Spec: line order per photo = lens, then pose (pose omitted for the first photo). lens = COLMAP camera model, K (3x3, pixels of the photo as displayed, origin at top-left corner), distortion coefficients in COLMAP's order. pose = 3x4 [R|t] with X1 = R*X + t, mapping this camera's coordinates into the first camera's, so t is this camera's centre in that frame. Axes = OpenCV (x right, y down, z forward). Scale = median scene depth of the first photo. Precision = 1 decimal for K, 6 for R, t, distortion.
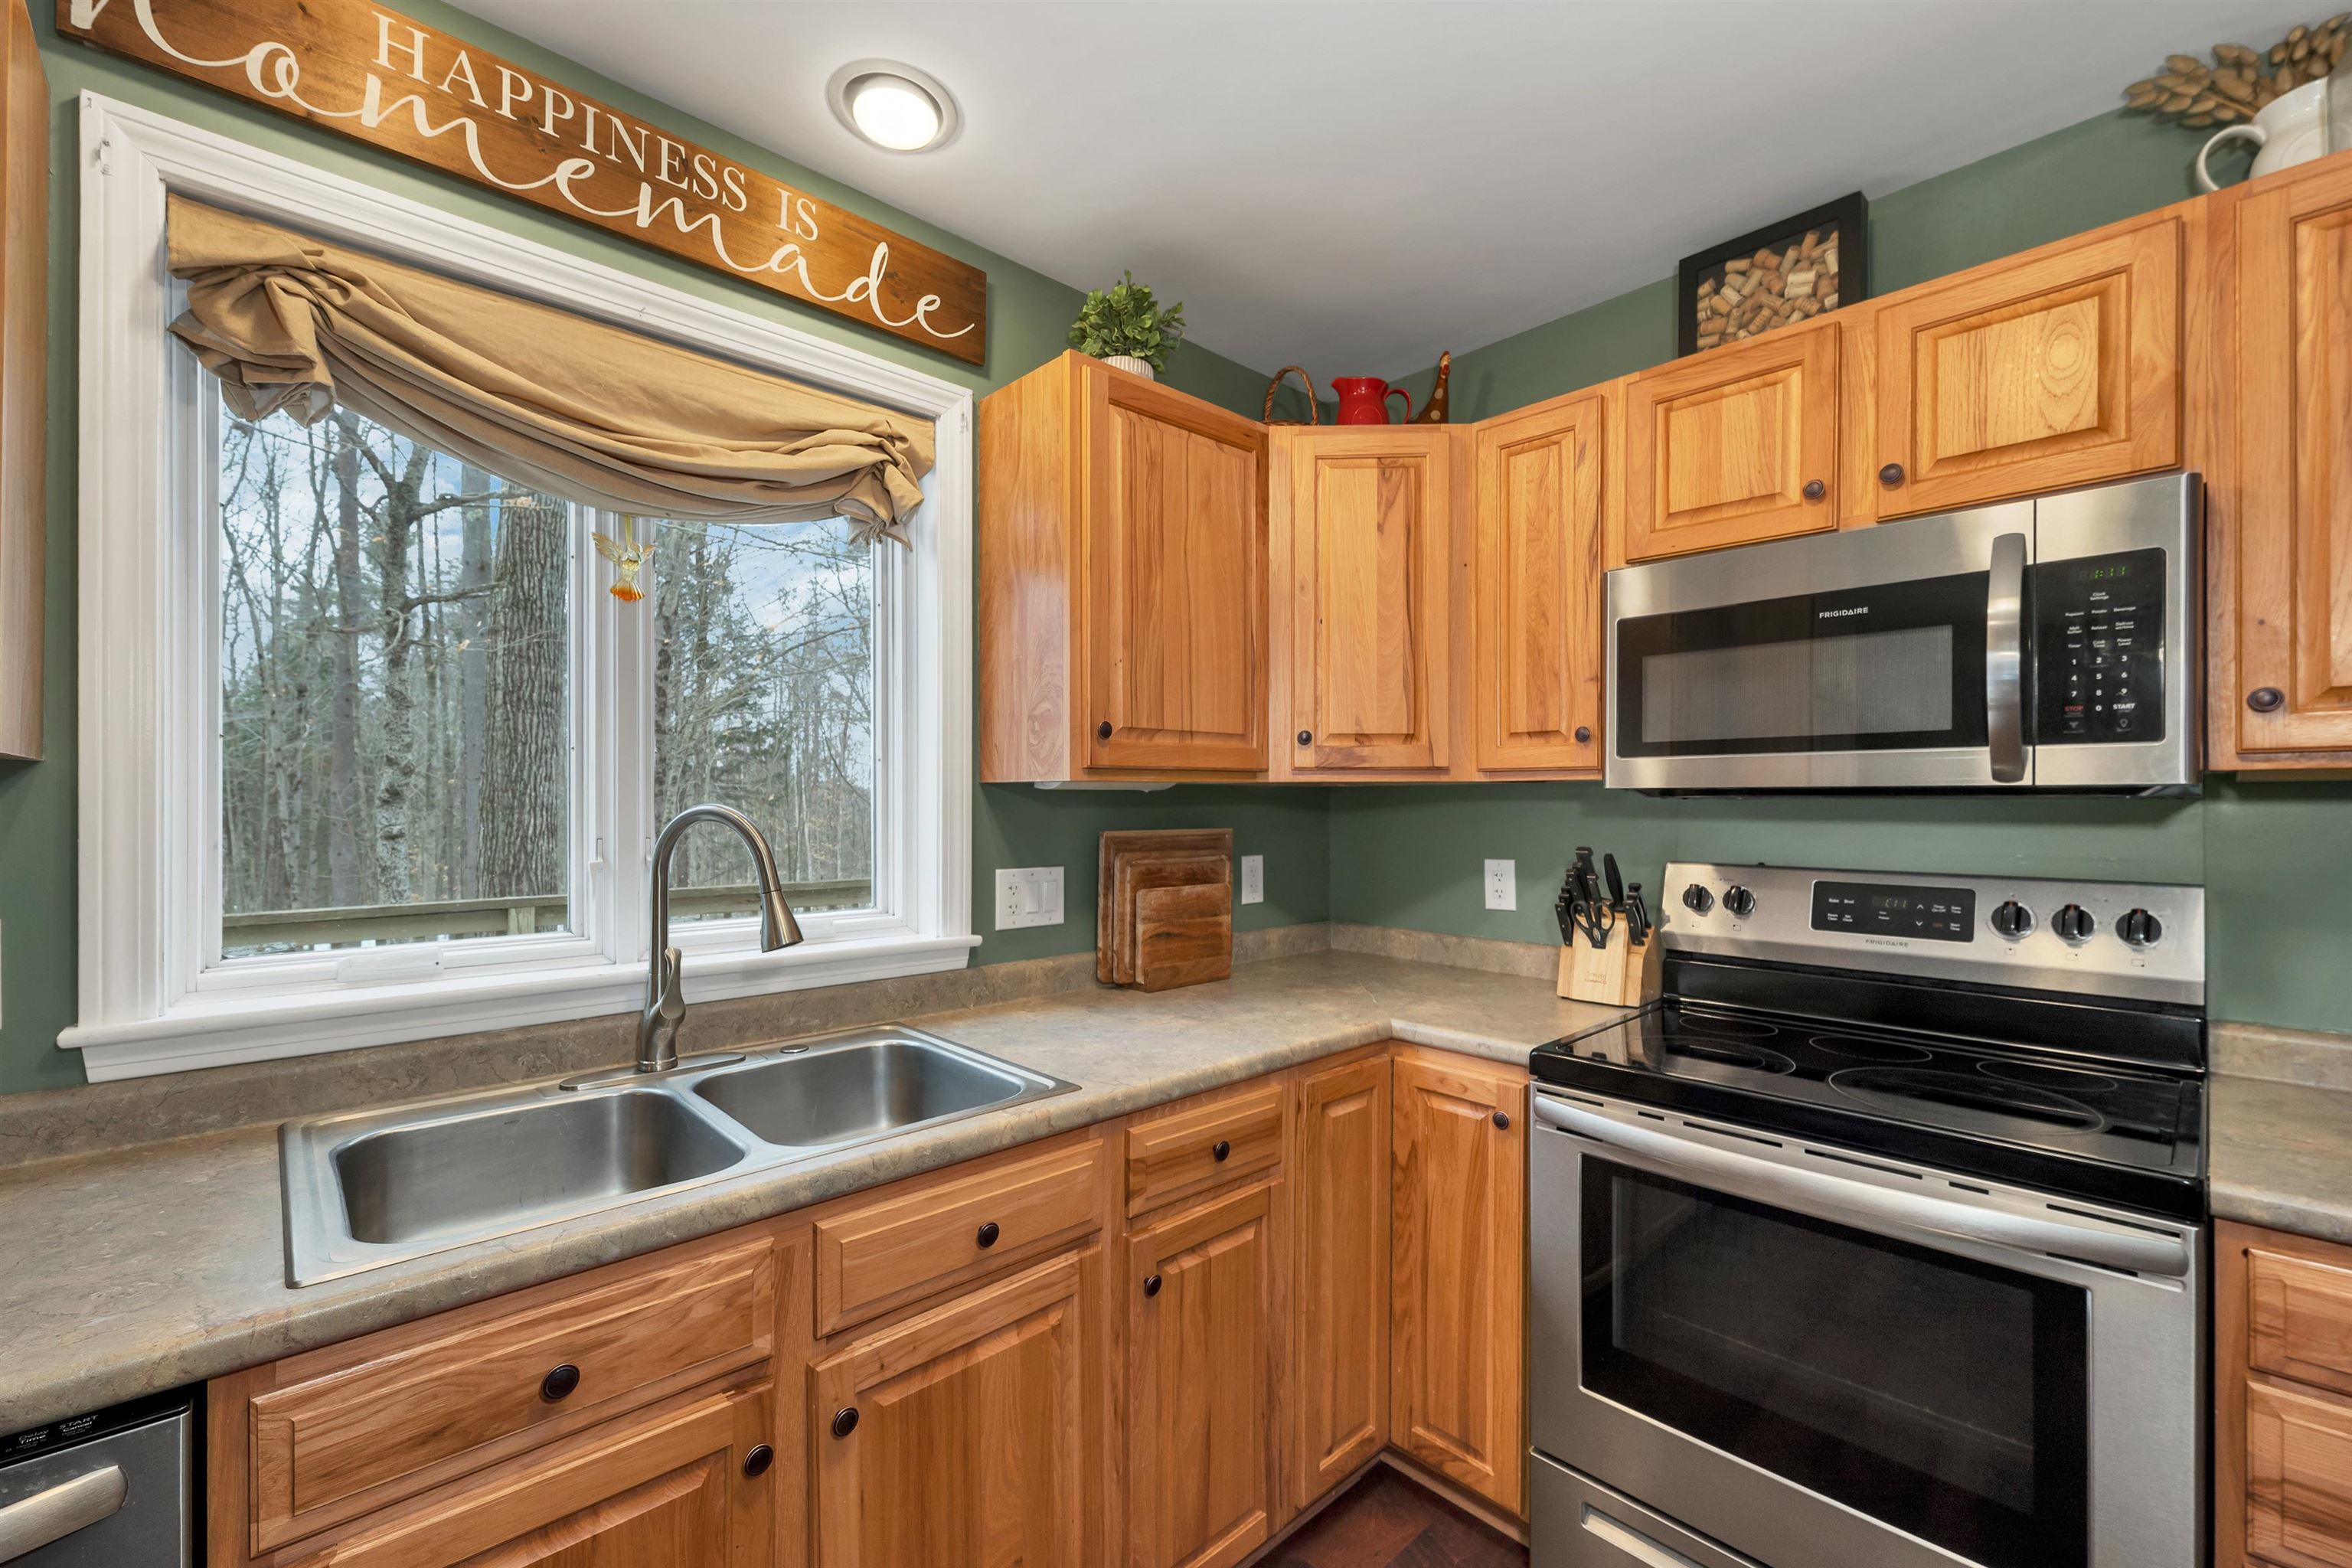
lens RADIAL K [[970.4, 0, 1179.3], [0, 970.4, 802.8], [0, 0, 1]] dist [0.004959, -0.001795]
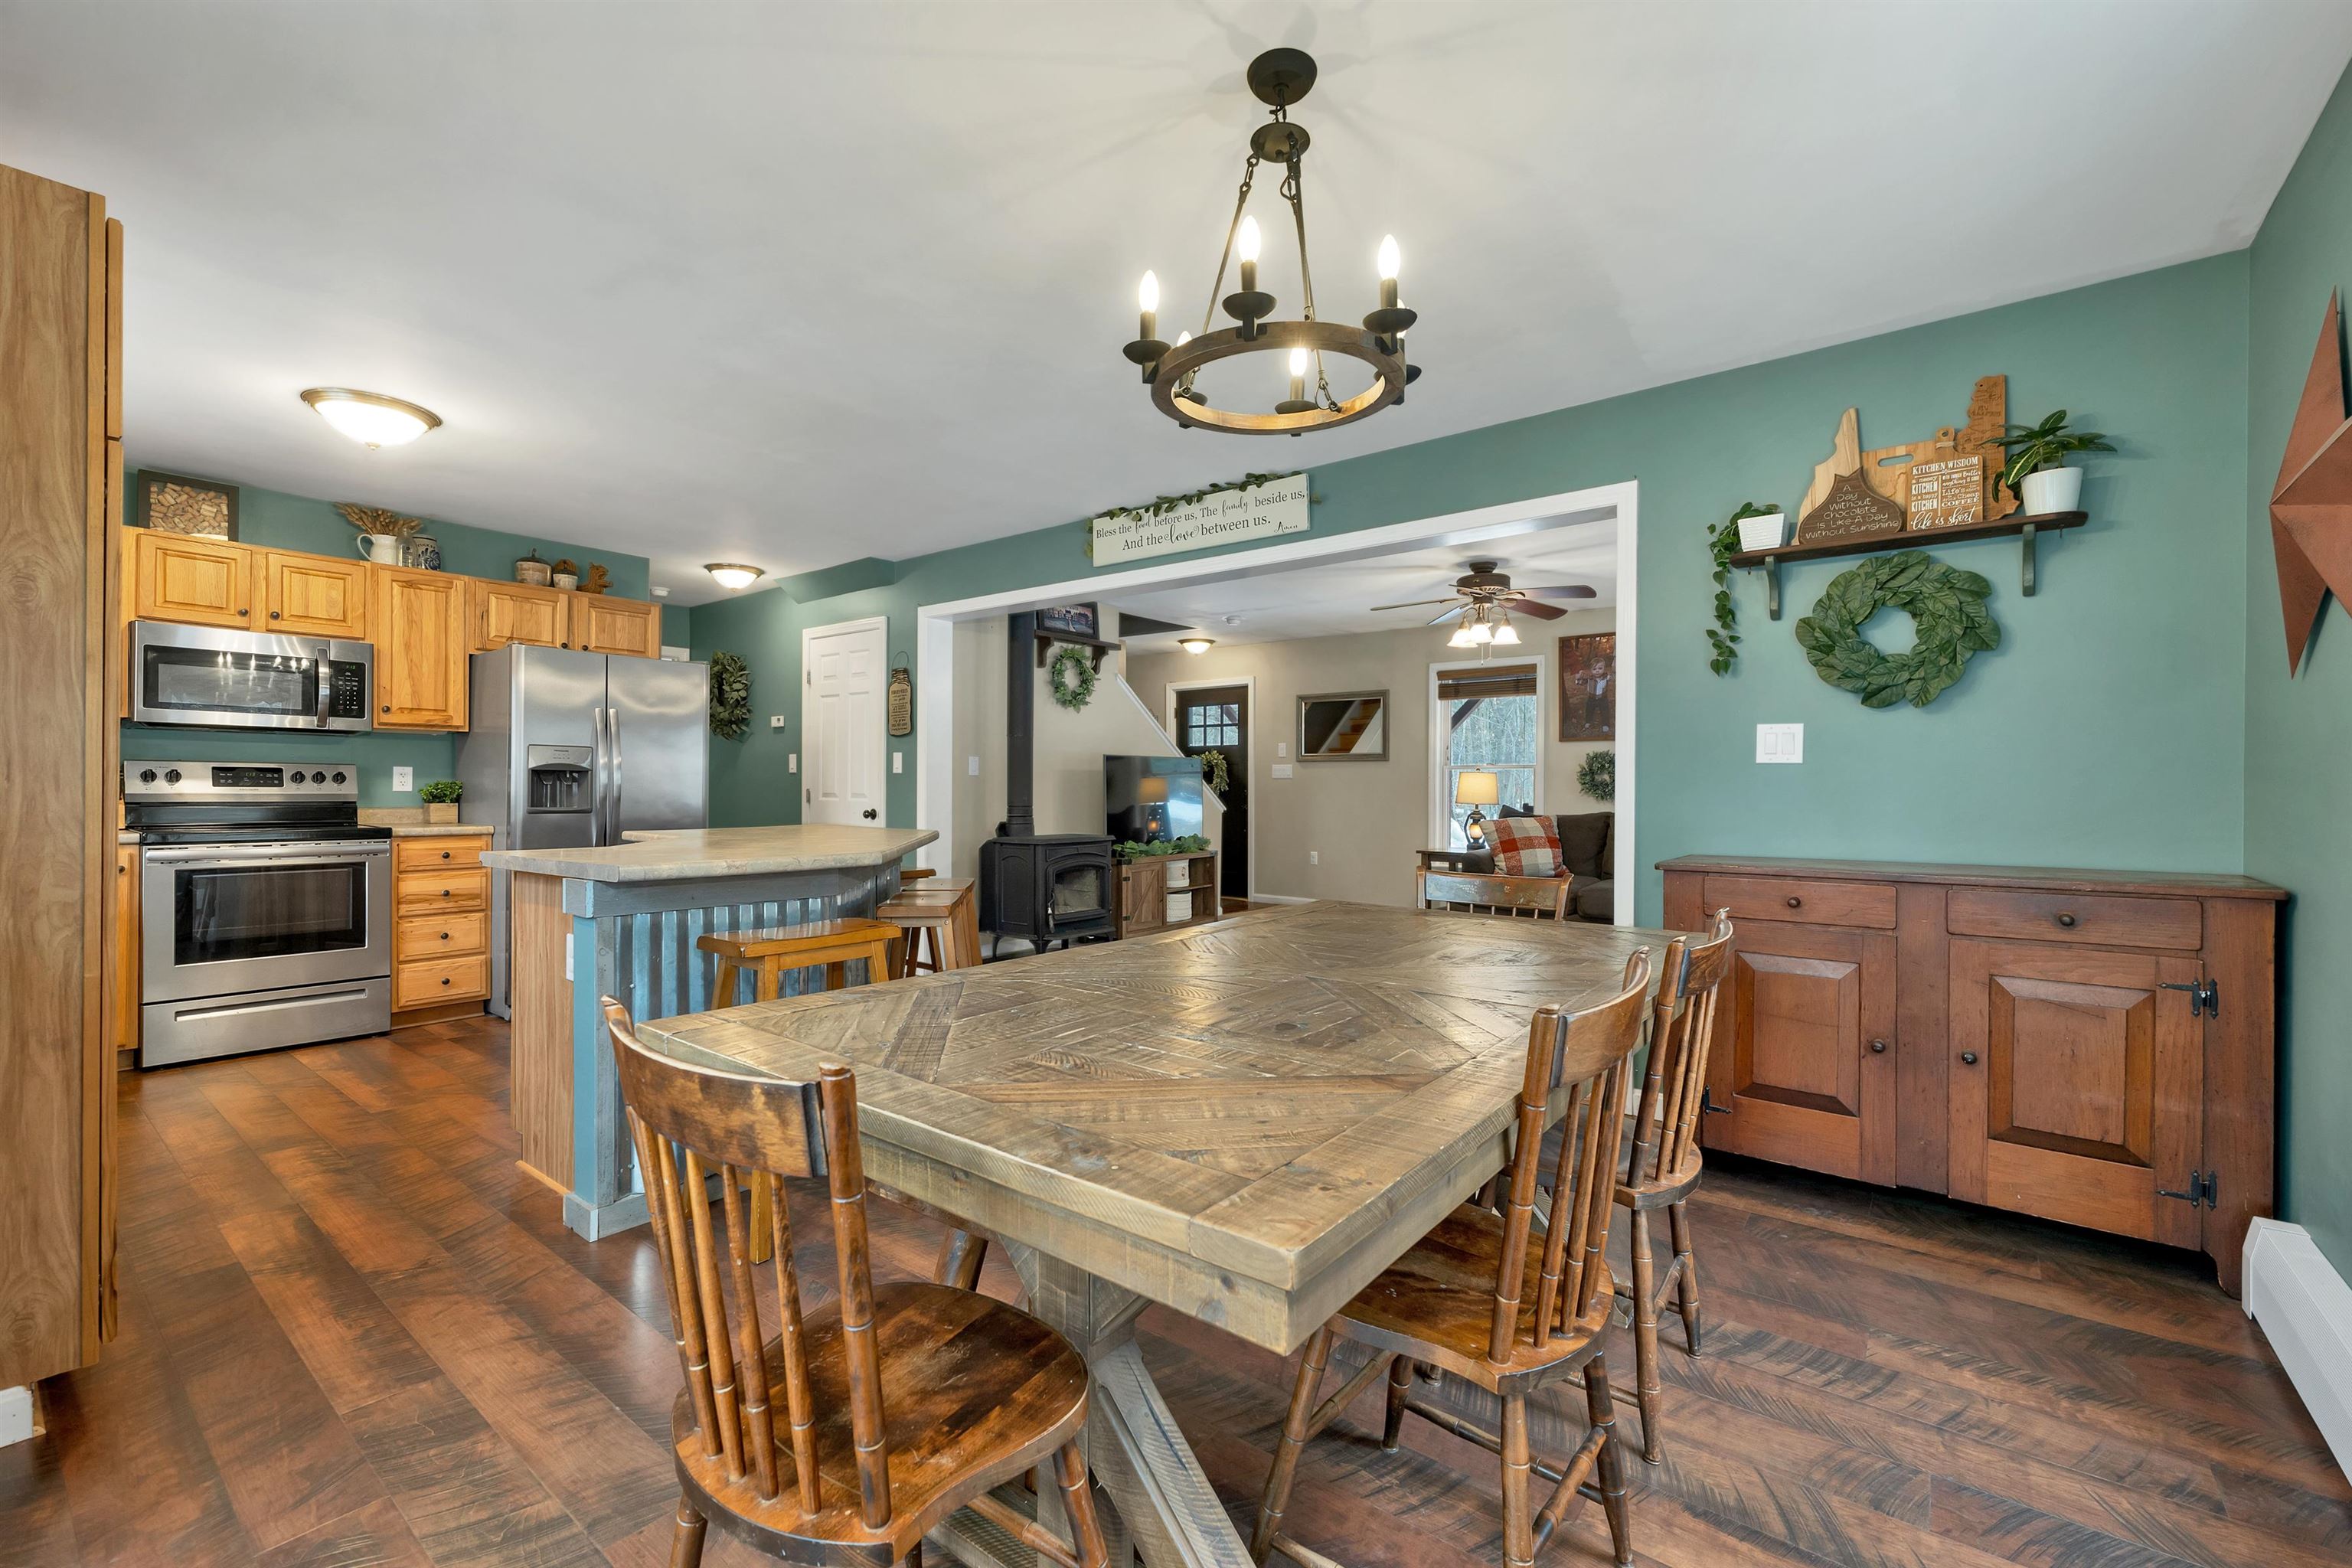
lens RADIAL K [[970.4, 0, 1162.6], [0, 970.4, 783.5], [0, 0, 1]] dist [0.004959, -0.001795]
pose [[-0.142821, 0.001386, 0.989748, -2.066873], [-0.005287, 0.999984, -0.002163, 0.117342], [-0.989734, -0.005542, -0.142811, -0.966740]]
